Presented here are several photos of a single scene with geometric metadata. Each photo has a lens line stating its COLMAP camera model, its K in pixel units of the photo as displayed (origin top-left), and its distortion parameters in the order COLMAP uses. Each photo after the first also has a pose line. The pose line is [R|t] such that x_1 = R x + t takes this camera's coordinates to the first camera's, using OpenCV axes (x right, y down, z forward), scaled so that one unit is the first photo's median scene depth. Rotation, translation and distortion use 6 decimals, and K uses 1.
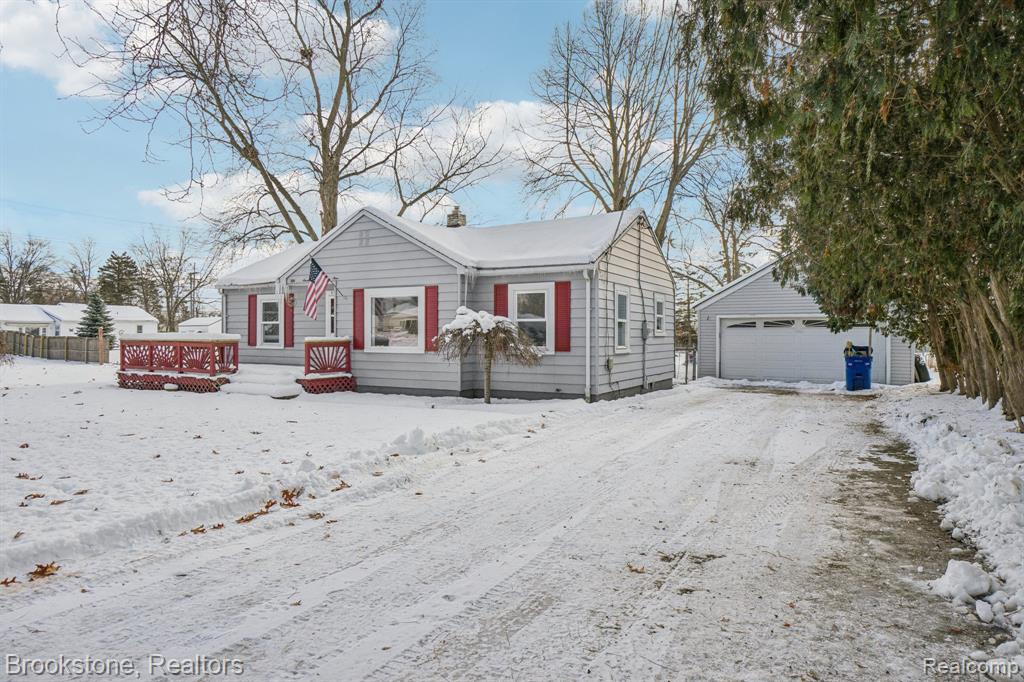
lens RADIAL K [[595.8, 0, 512.0], [0, 595.8, 341.0], [0, 0, 1]] dist [0.000601, 0.000054]
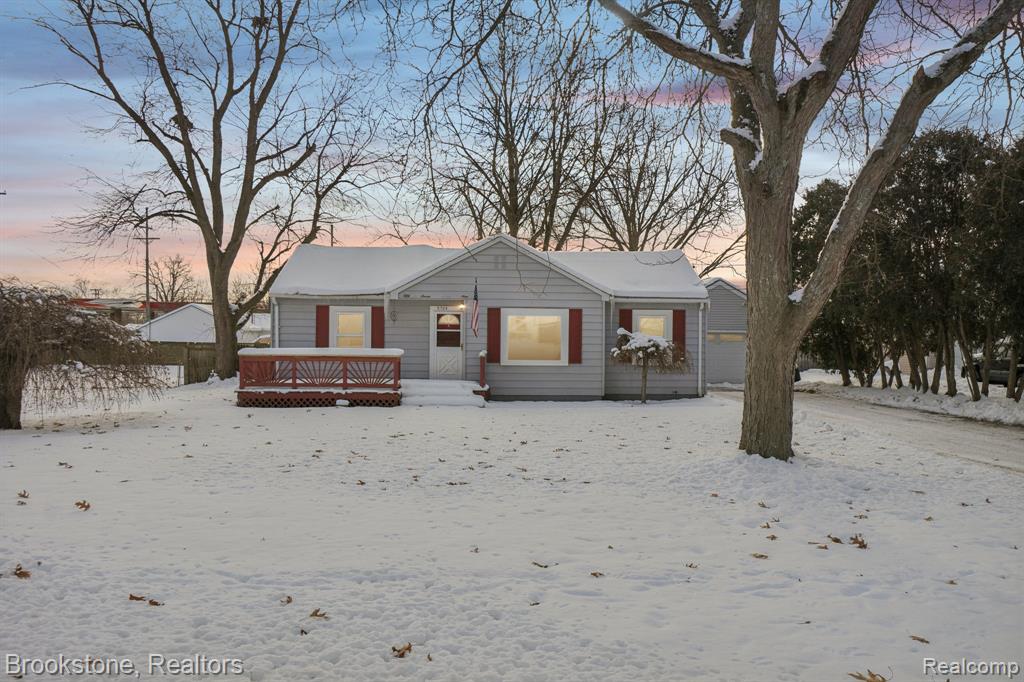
lens RADIAL K [[799.2, 0, 512.0], [0, 799.2, 341.0], [0, 0, 1]] dist [0.001026, -0.000587]
pose [[0.846140, 0.003913, 0.532946, -1.081555], [0.000076, 0.999972, -0.007463, -0.016372], [-0.532961, 0.006356, 0.846116, -0.280393]]
